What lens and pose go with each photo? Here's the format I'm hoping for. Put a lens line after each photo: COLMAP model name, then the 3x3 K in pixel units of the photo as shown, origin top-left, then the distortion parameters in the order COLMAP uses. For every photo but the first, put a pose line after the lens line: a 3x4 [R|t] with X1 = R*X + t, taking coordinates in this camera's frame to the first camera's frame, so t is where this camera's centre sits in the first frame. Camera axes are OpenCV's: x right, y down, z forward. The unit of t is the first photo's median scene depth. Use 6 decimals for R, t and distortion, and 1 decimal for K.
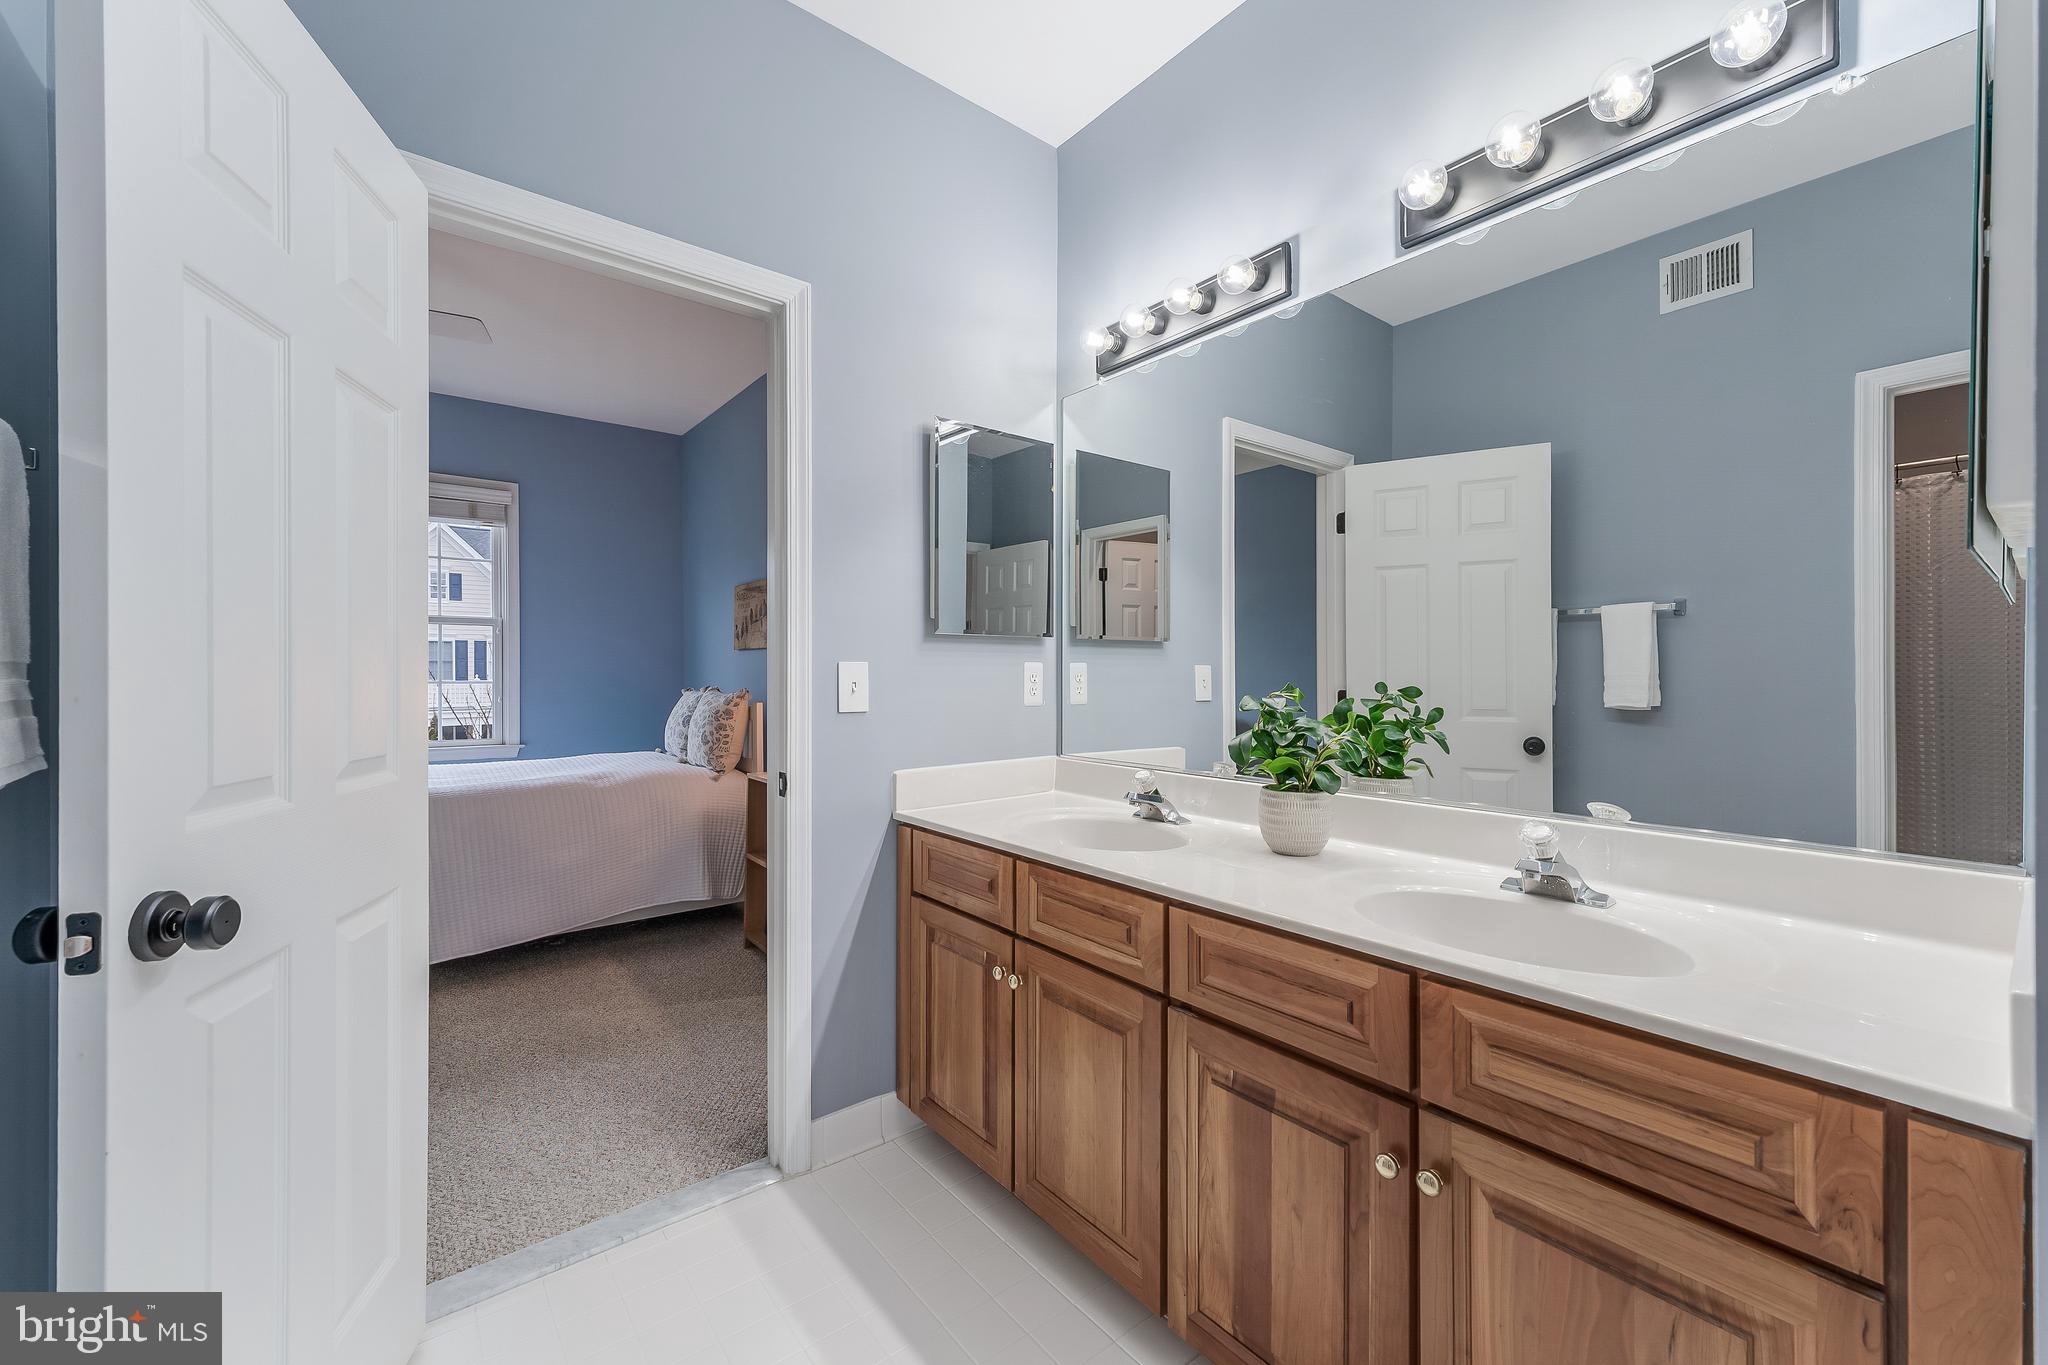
lens RADIAL K [[823.0, 0, 1040.7], [0, 823.0, 690.2], [0, 0, 1]] dist [0.004219, -0.000485]
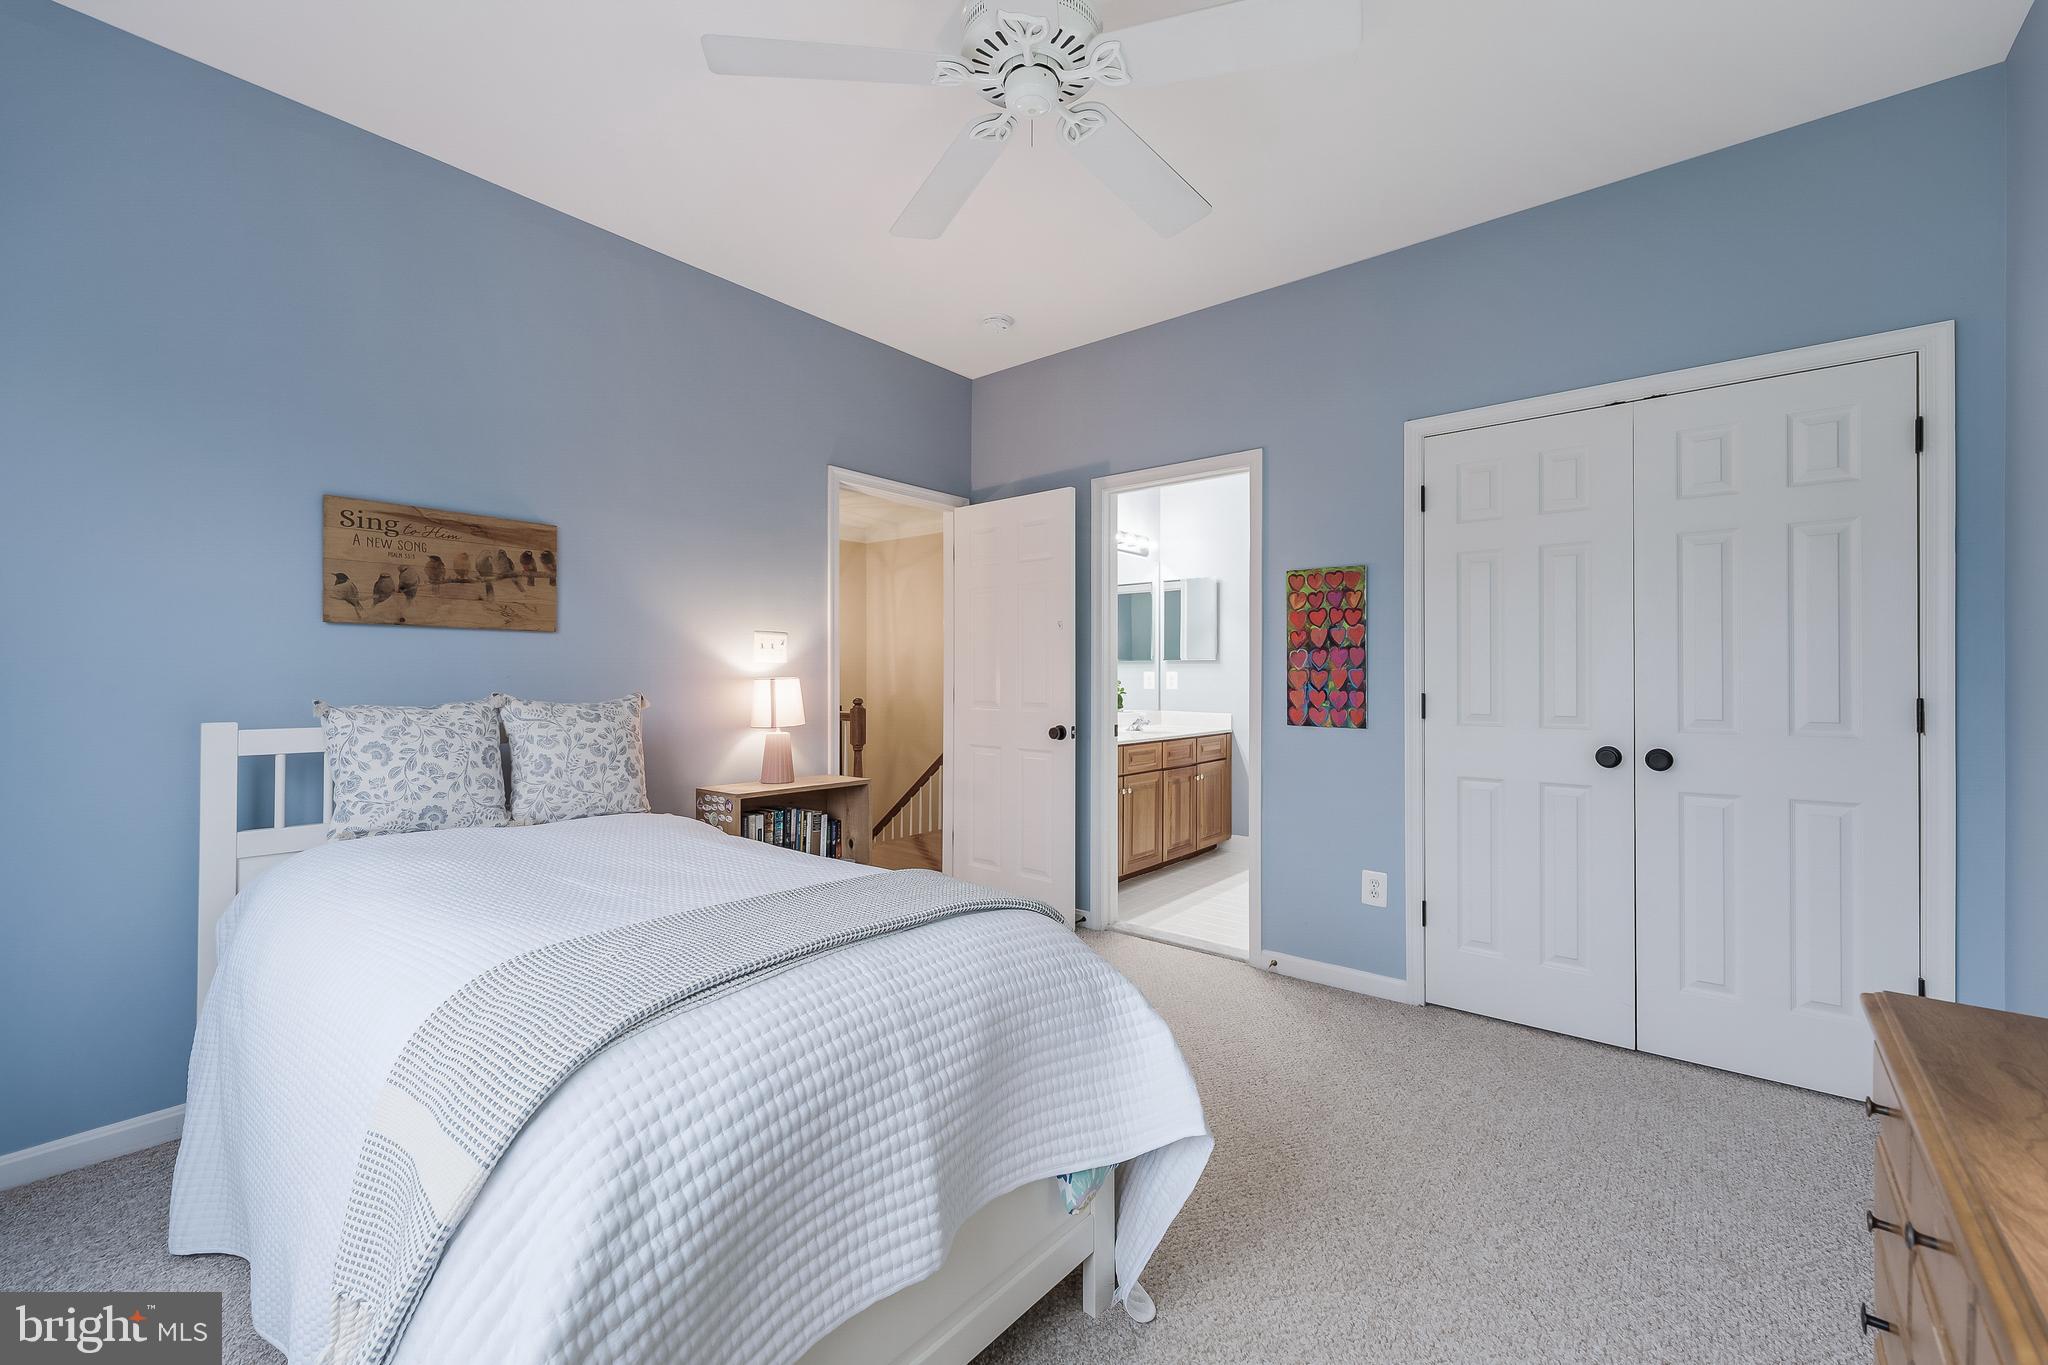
lens RADIAL K [[823.0, 0, 1038.7], [0, 823.0, 674.8], [0, 0, 1]] dist [0.004219, -0.000485]
pose [[-0.220264, -0.001884, 0.975438, -1.133702], [0.009311, 0.999949, 0.004034, -0.017471], [-0.975396, 0.009971, -0.220235, 0.819583]]
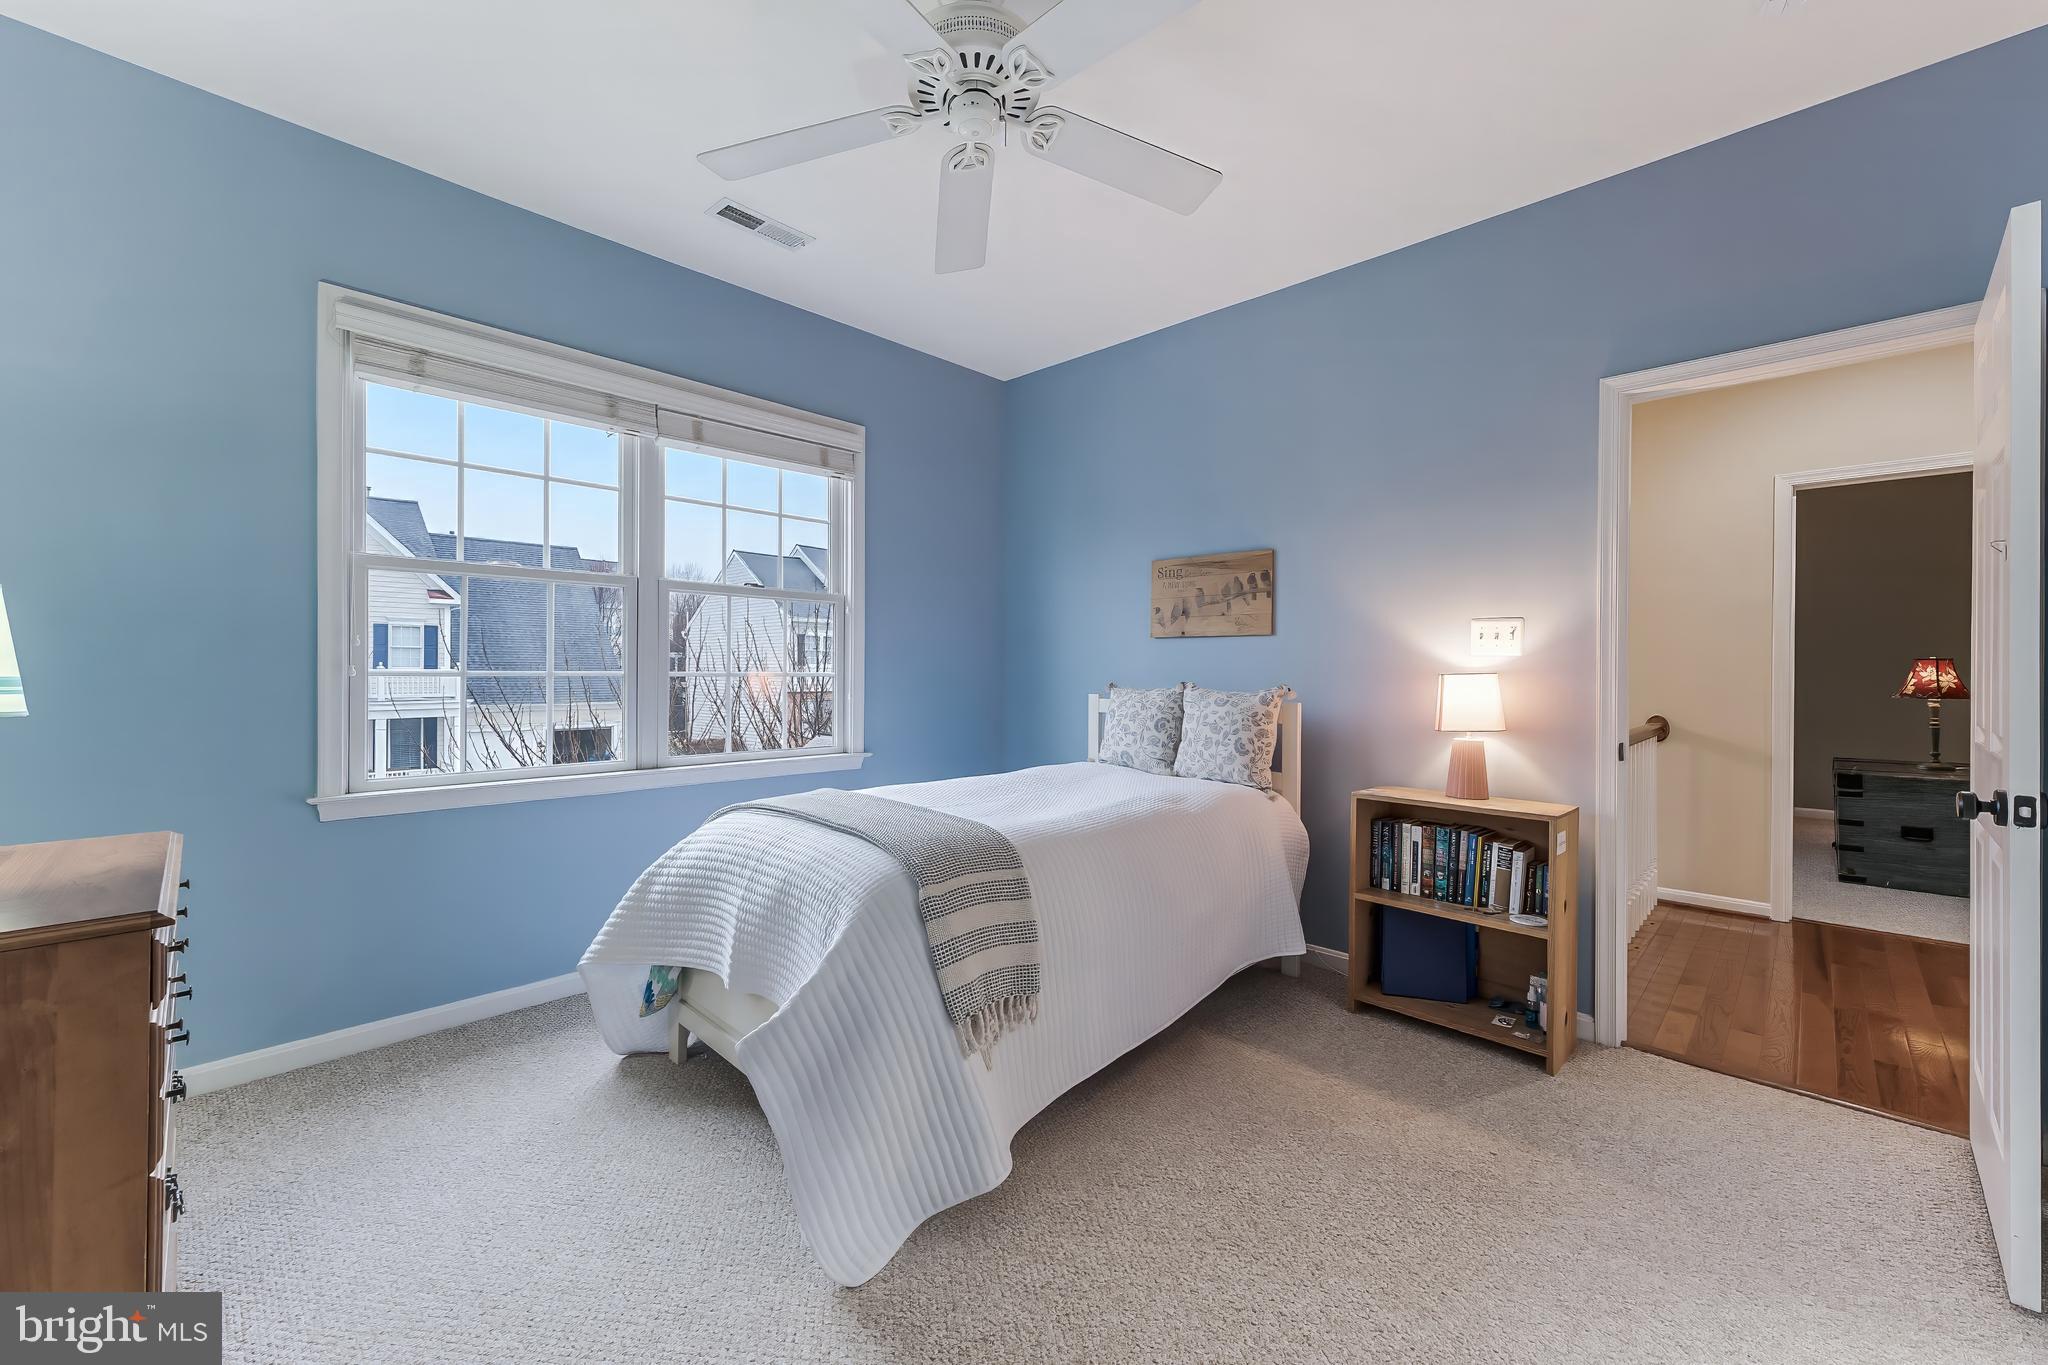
lens RADIAL K [[823.0, 0, 1036.7], [0, 823.0, 682.2], [0, 0, 1]] dist [0.004219, -0.000485]
pose [[0.992262, 0.005380, 0.124043, -0.701411], [-0.005308, 0.999985, -0.000911, -0.003037], [-0.124046, 0.000246, 0.992276, 0.230017]]
